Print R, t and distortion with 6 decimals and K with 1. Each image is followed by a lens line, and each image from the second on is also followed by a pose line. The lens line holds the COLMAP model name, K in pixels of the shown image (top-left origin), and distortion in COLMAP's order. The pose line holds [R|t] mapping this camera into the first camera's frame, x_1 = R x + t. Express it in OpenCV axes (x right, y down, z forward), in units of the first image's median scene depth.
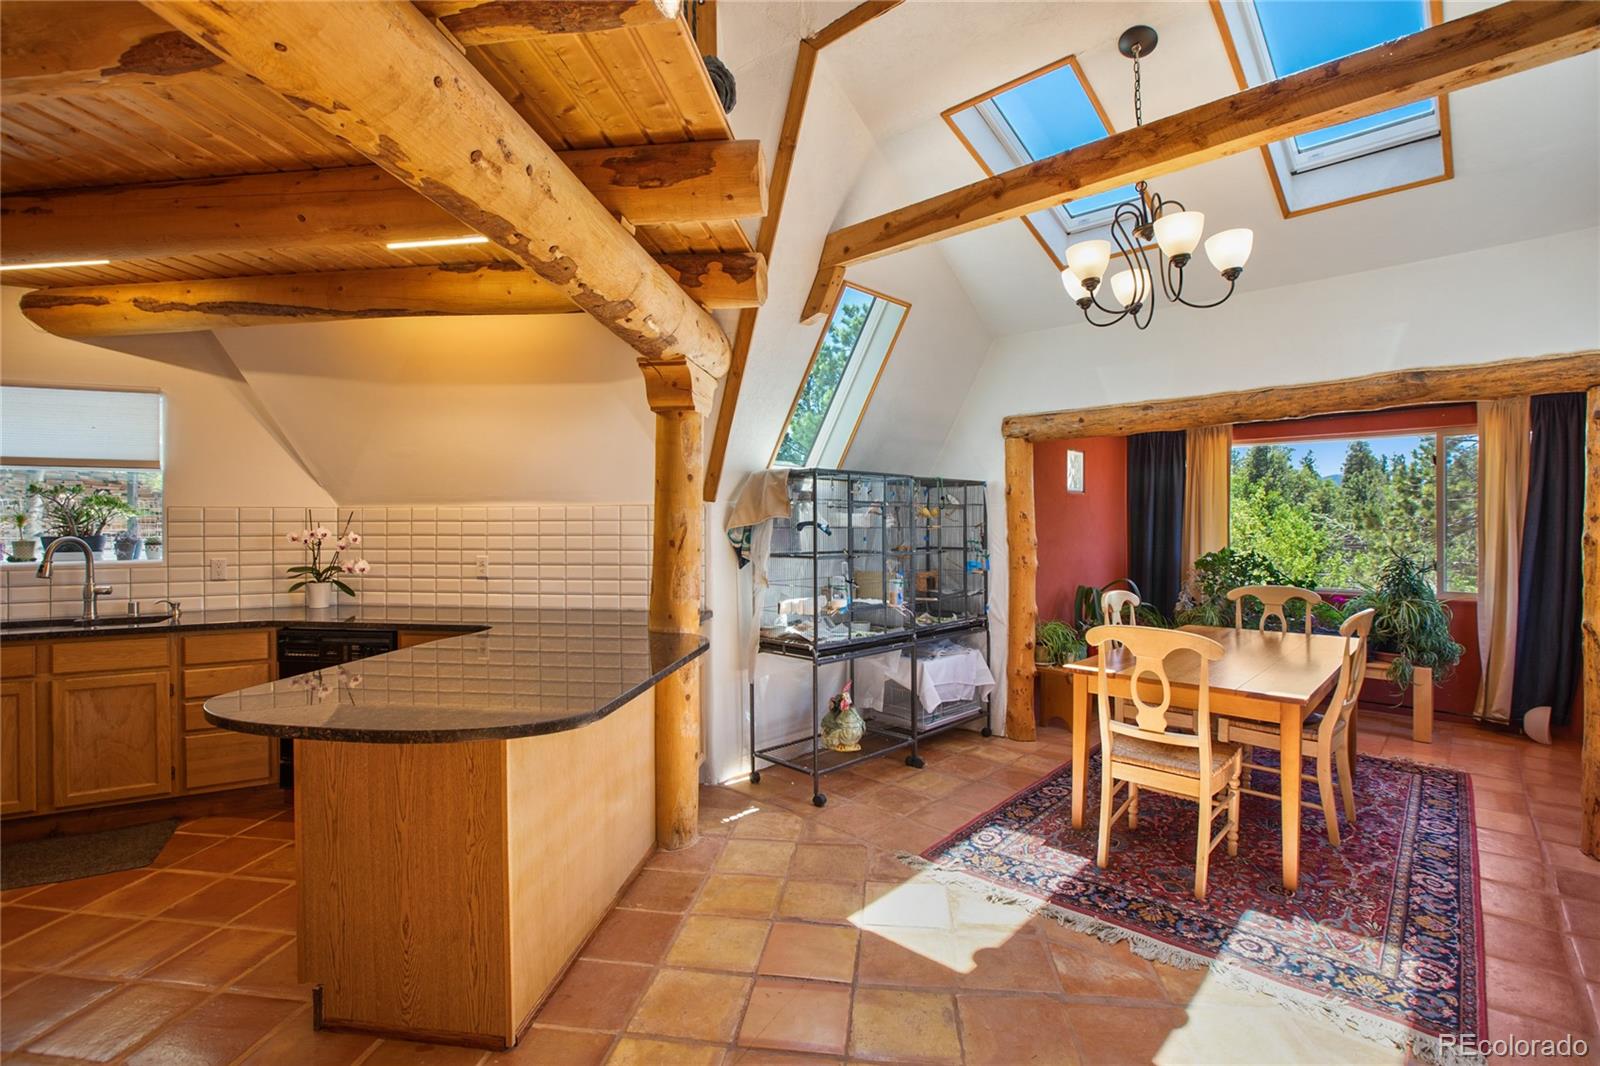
lens RADIAL K [[732.0, 0, 797.5], [0, 732.0, 521.3], [0, 0, 1]] dist [-0.043726, 0.013262]
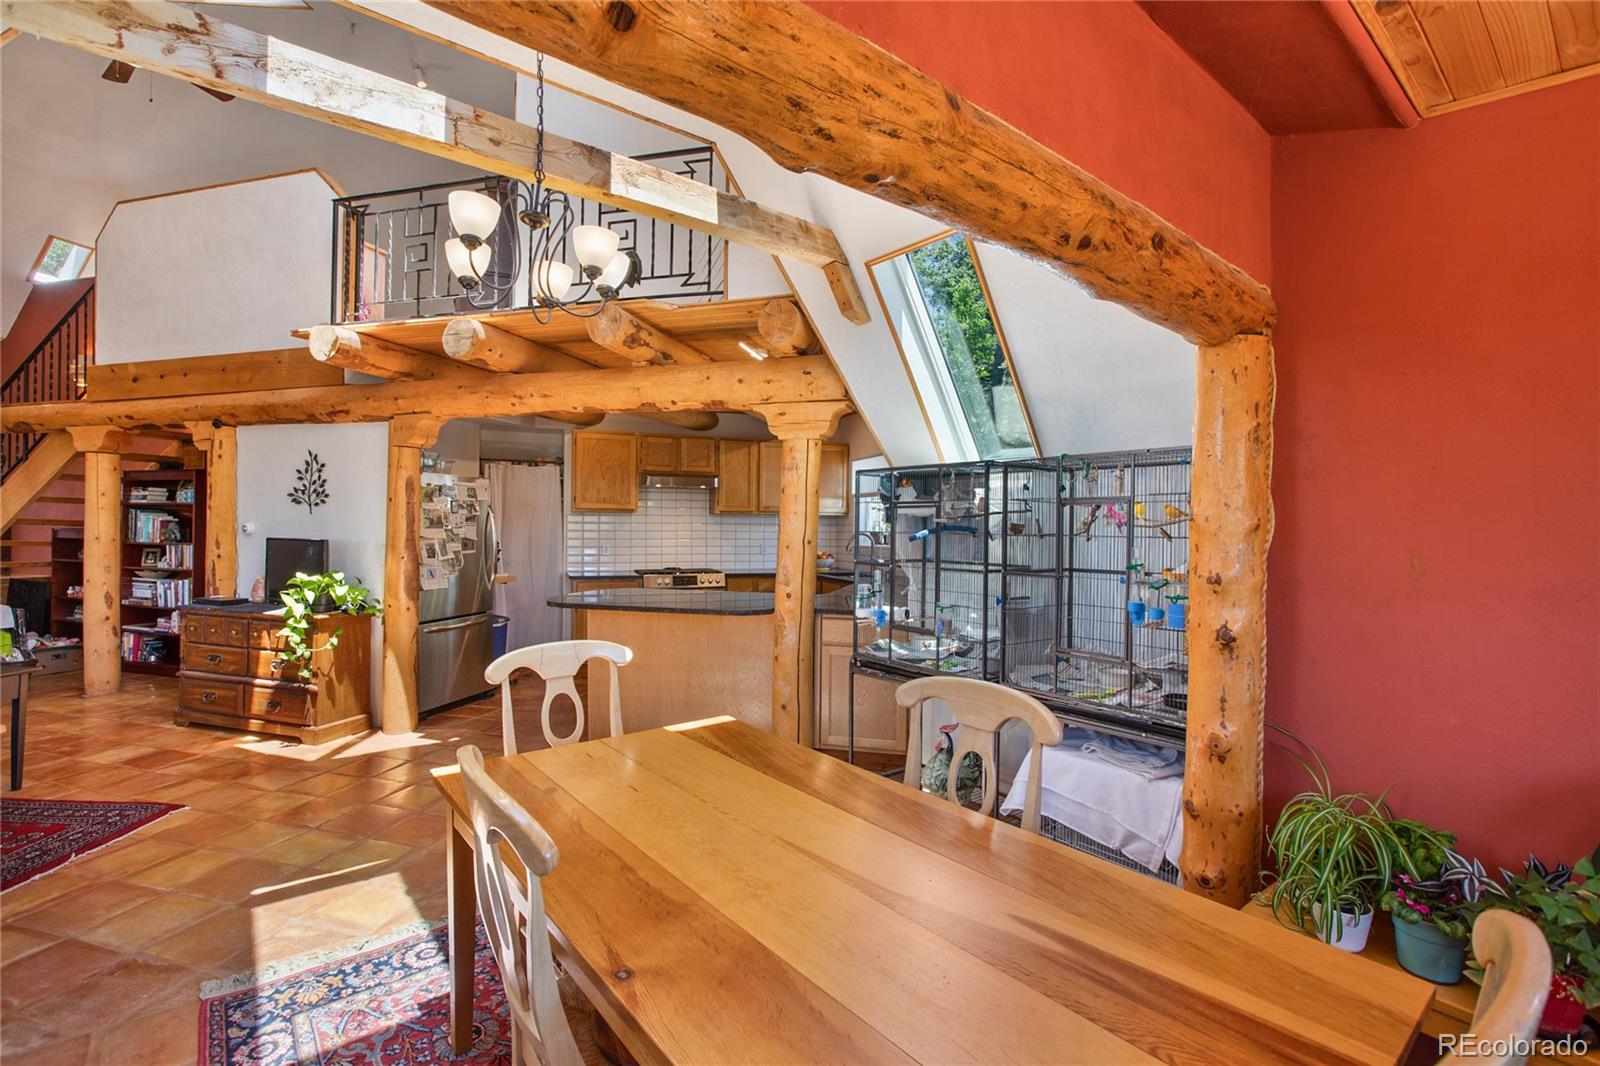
lens RADIAL K [[732.0, 0, 797.5], [0, 732.0, 521.3], [0, 0, 1]] dist [-0.043726, 0.013262]
pose [[-0.132718, -0.007266, -0.991127, 1.030043], [-0.000719, 0.999974, -0.007235, 0.008141], [0.991154, -0.000247, -0.132720, 1.090009]]
